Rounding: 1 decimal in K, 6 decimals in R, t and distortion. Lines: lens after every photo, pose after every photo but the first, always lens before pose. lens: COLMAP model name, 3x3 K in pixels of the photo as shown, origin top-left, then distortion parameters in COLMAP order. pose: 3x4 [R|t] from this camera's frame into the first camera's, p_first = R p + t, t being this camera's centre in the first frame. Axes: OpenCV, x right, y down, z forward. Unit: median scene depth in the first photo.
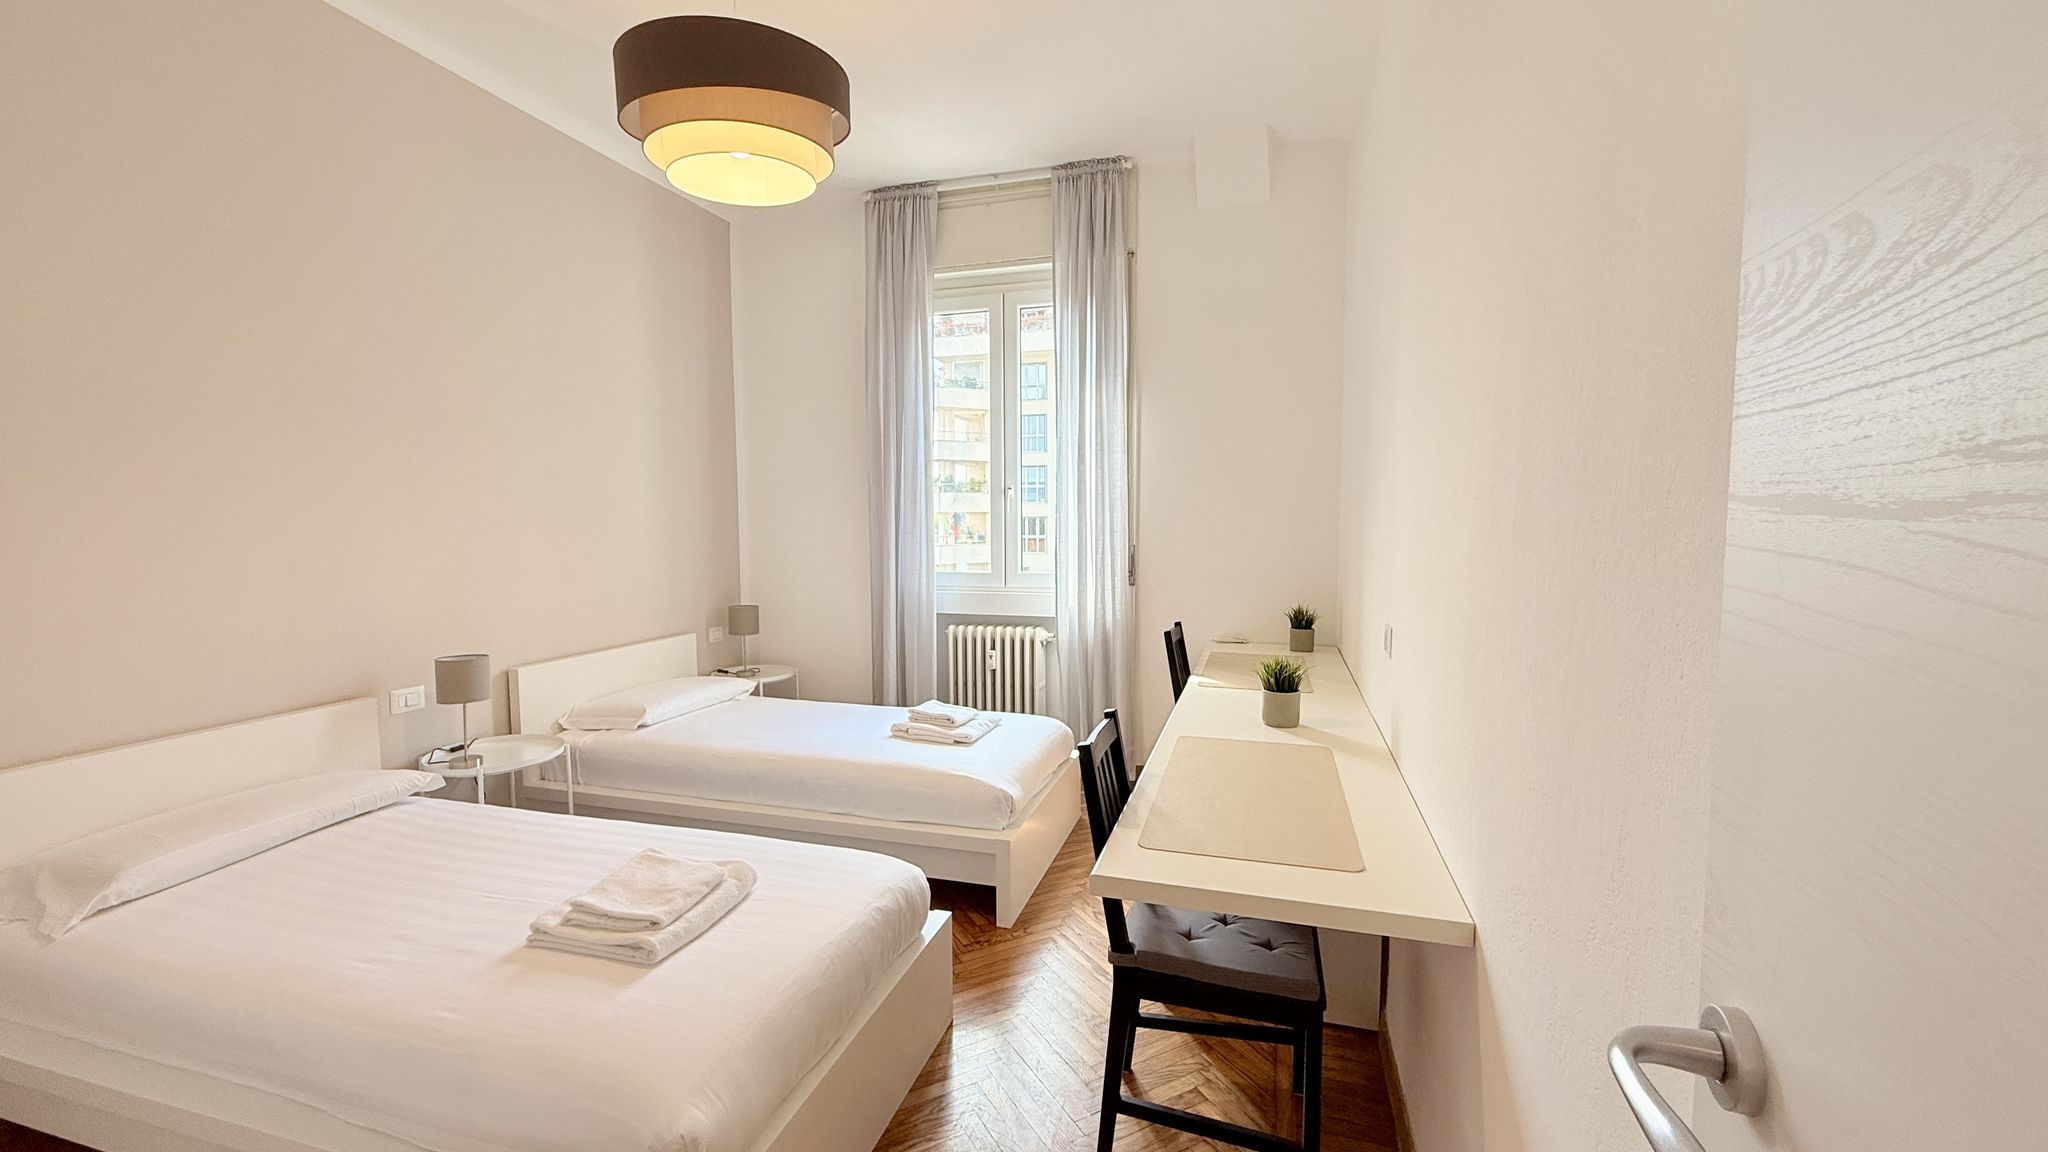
lens RADIAL K [[815.6, 0, 1024.0], [0, 815.6, 576.0], [0, 0, 1]] dist [-0.001371, 0.000280]
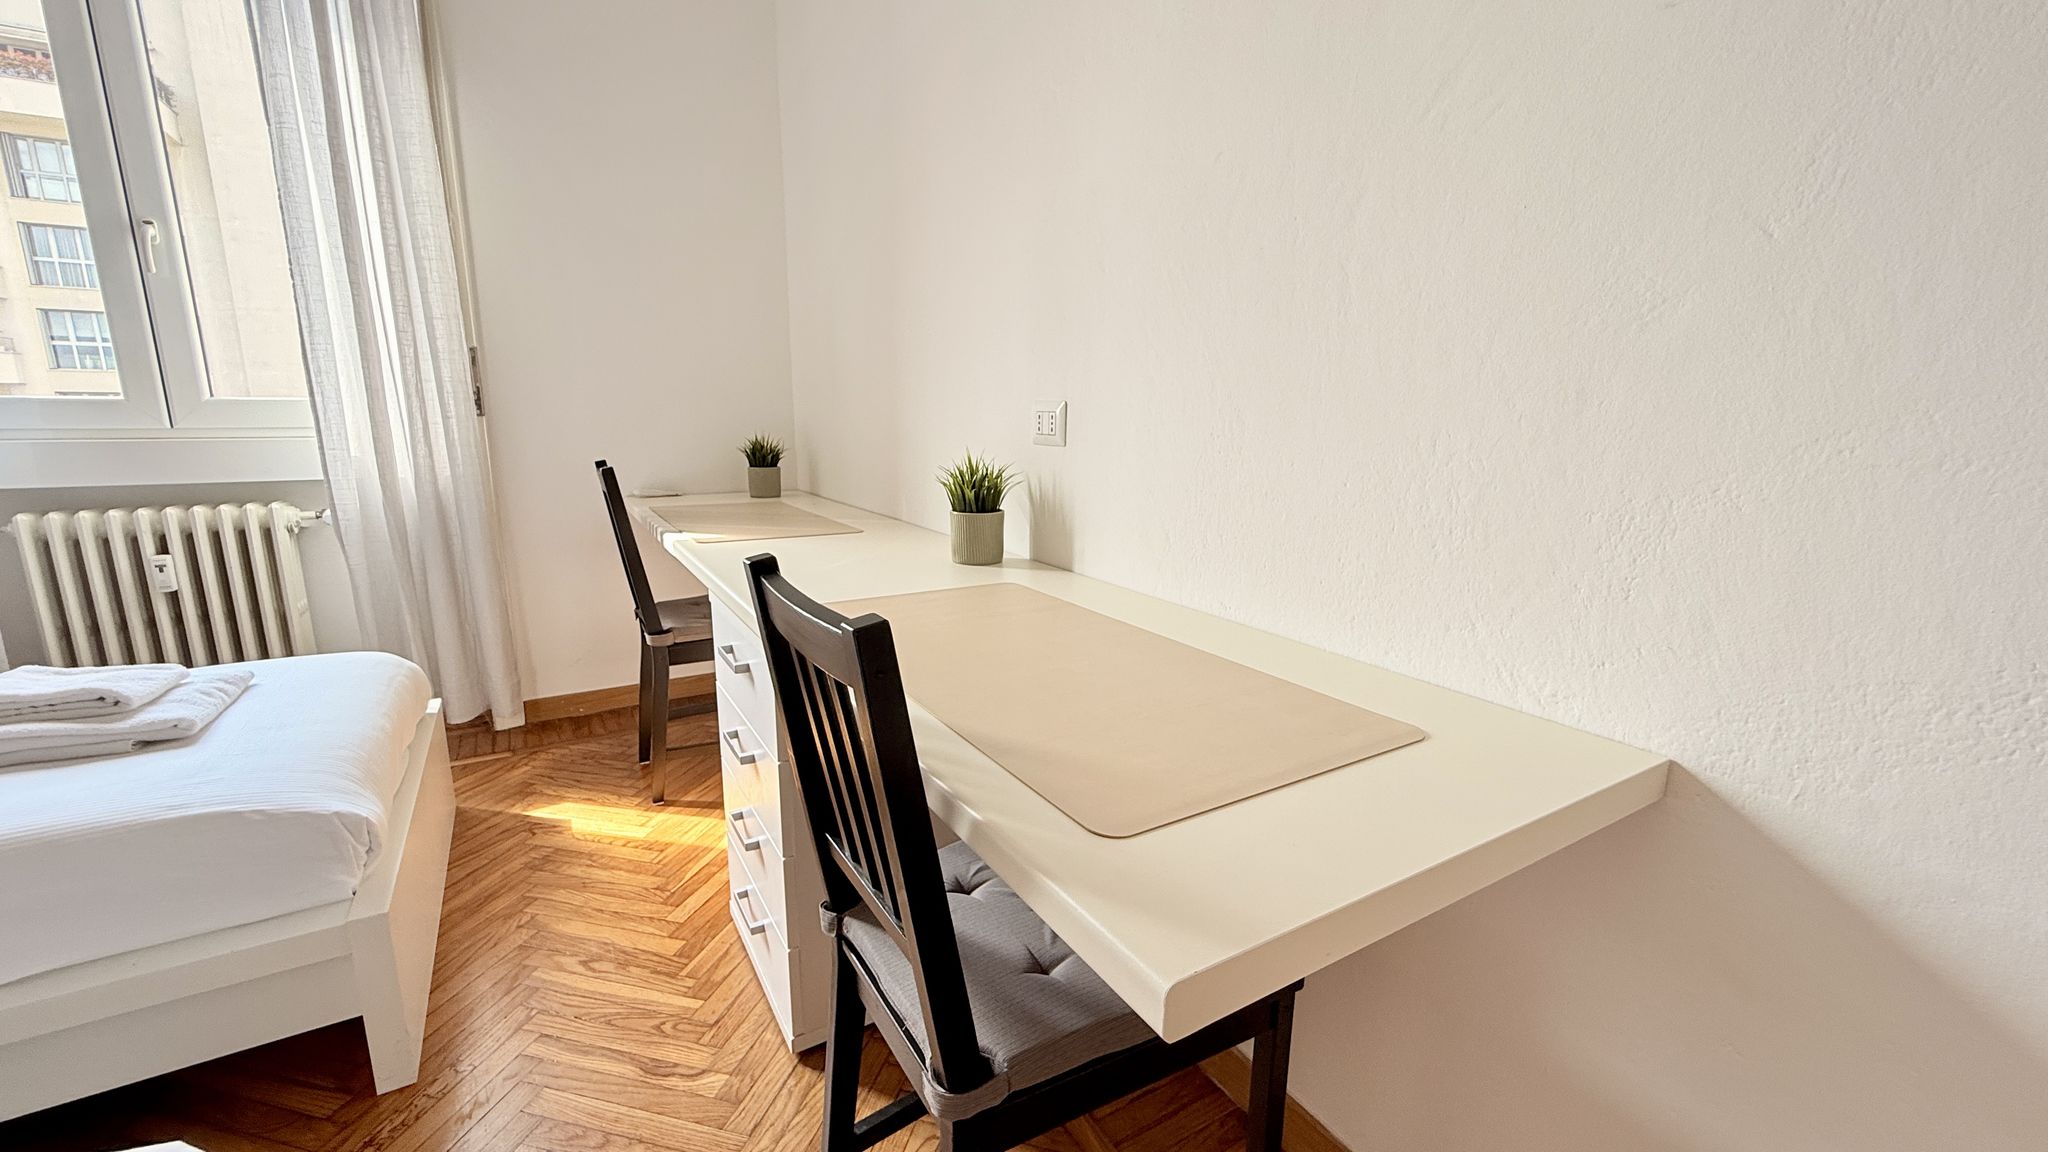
lens RADIAL K [[818.4, 0, 1024.0], [0, 818.4, 576.0], [0, 0, 1]] dist [-0.002508, -0.000059]
pose [[0.670728, -0.141092, 0.728160, -0.071210], [0.043694, 0.987552, 0.151105, 0.071585], [-0.740415, -0.069534, 0.668544, 0.375575]]
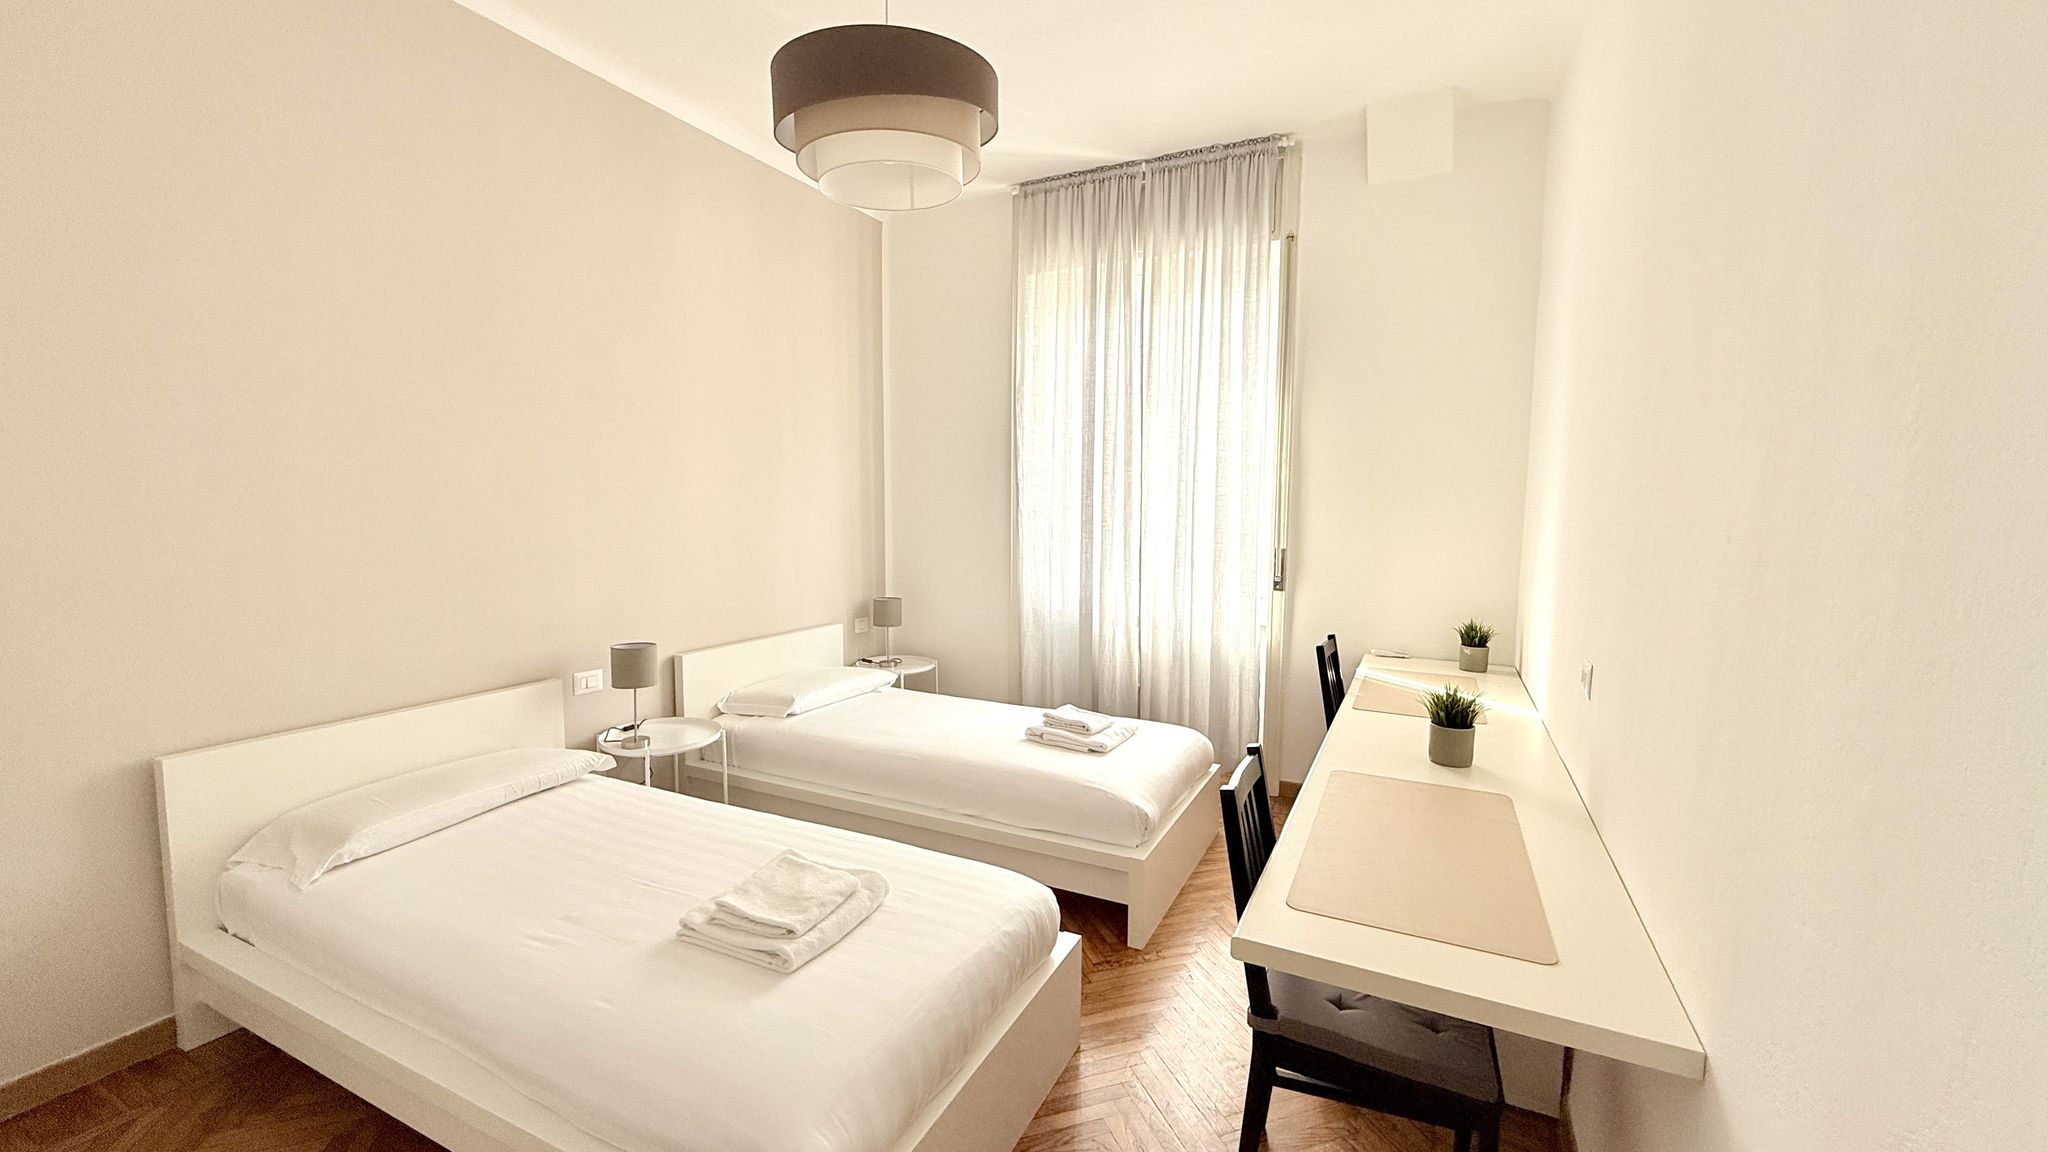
lens RADIAL K [[814.4, 0, 1024.0], [0, 814.4, 576.0], [0, 0, 1]] dist [-0.001576, 0.000398]
pose [[0.985242, 0.027093, -0.169011, -0.002553], [-0.023864, 0.999492, 0.021107, -0.024415], [0.169497, -0.016762, 0.985388, 0.027142]]
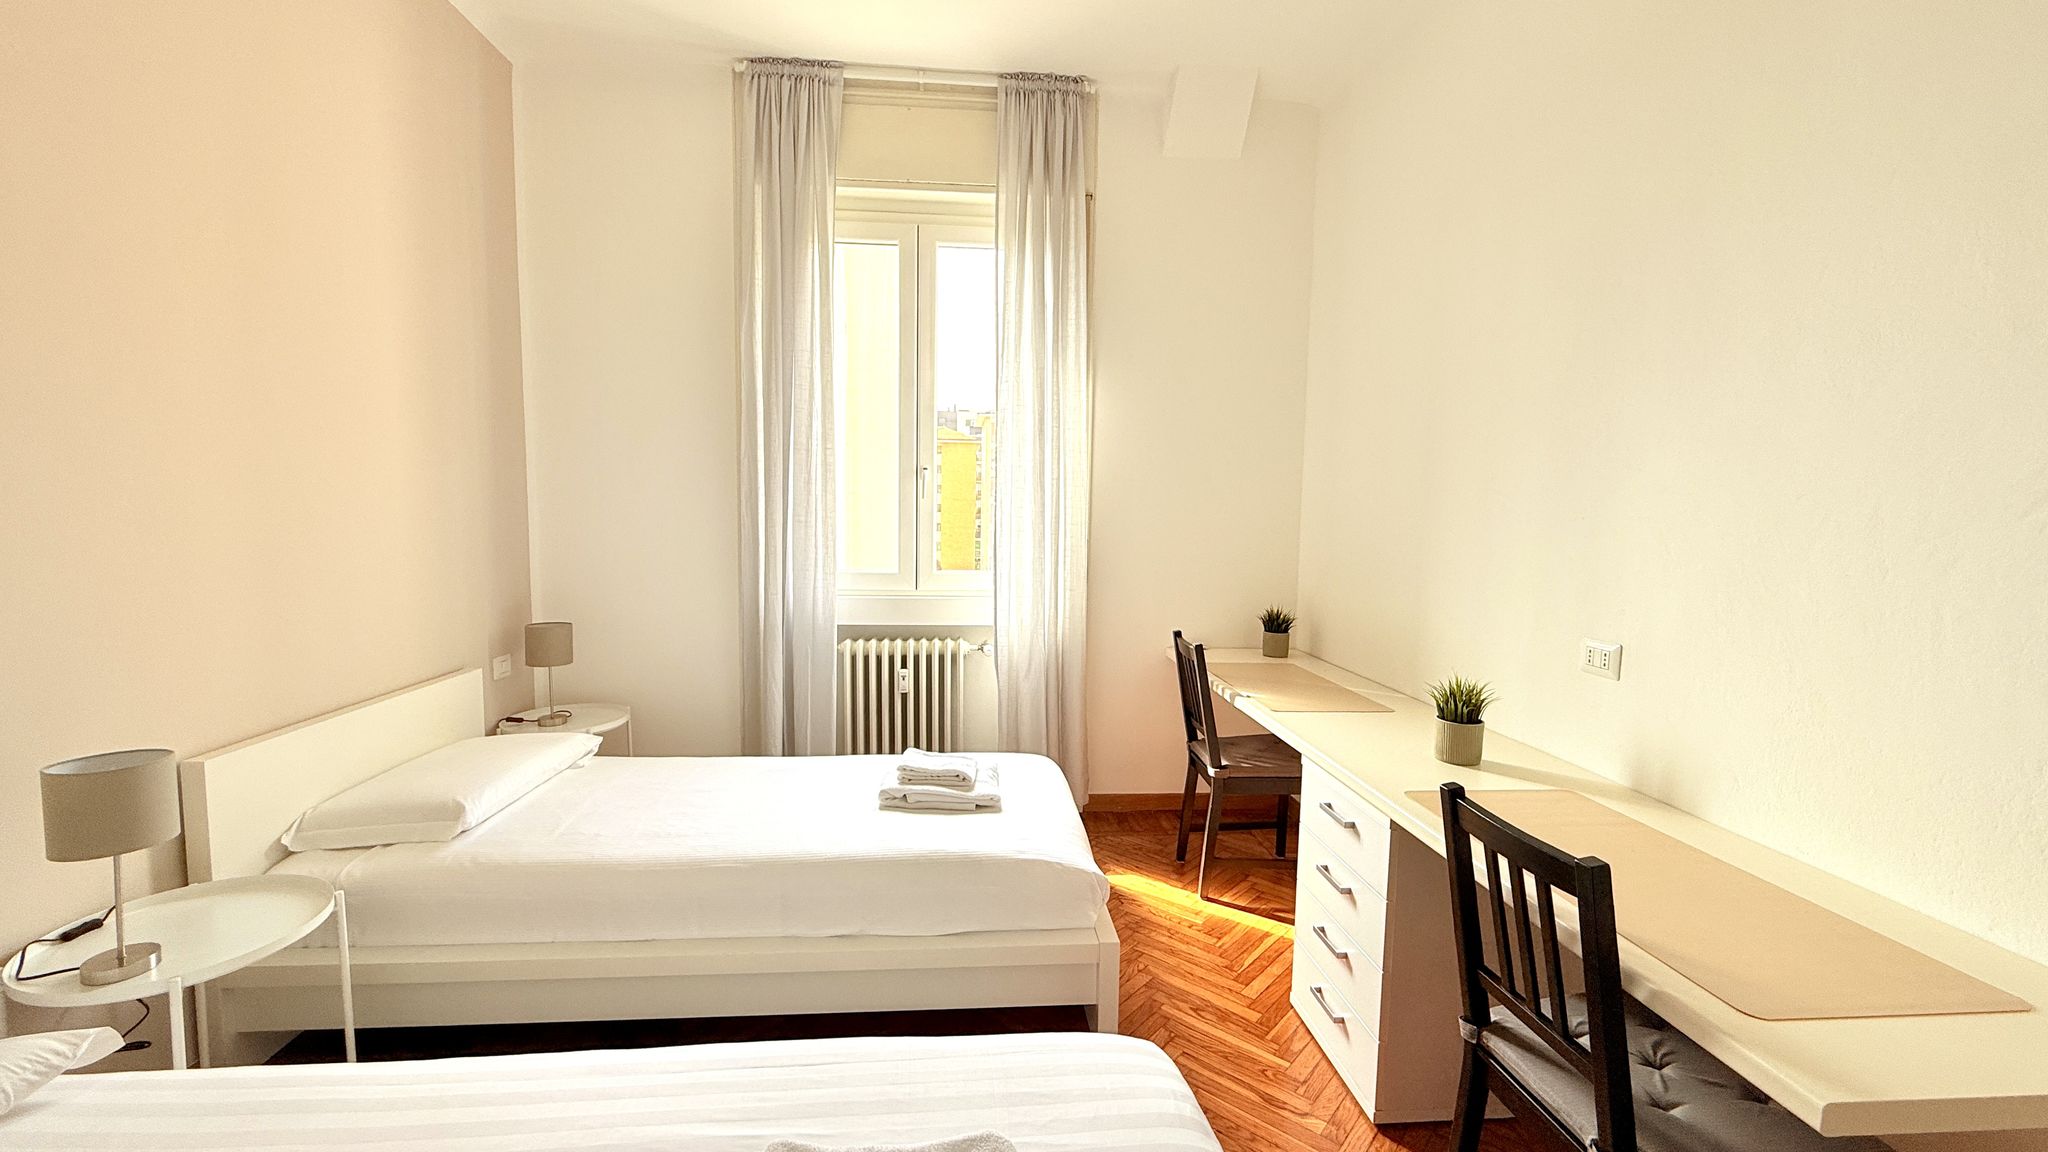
lens RADIAL K [[815.6, 0, 1024.0], [0, 815.6, 576.0], [0, 0, 1]] dist [-0.001371, 0.000280]
pose [[0.932168, -0.010596, 0.361872, -0.308348], [0.005550, 0.999872, 0.014980, -0.017738], [-0.361984, -0.011956, 0.932108, 0.292026]]
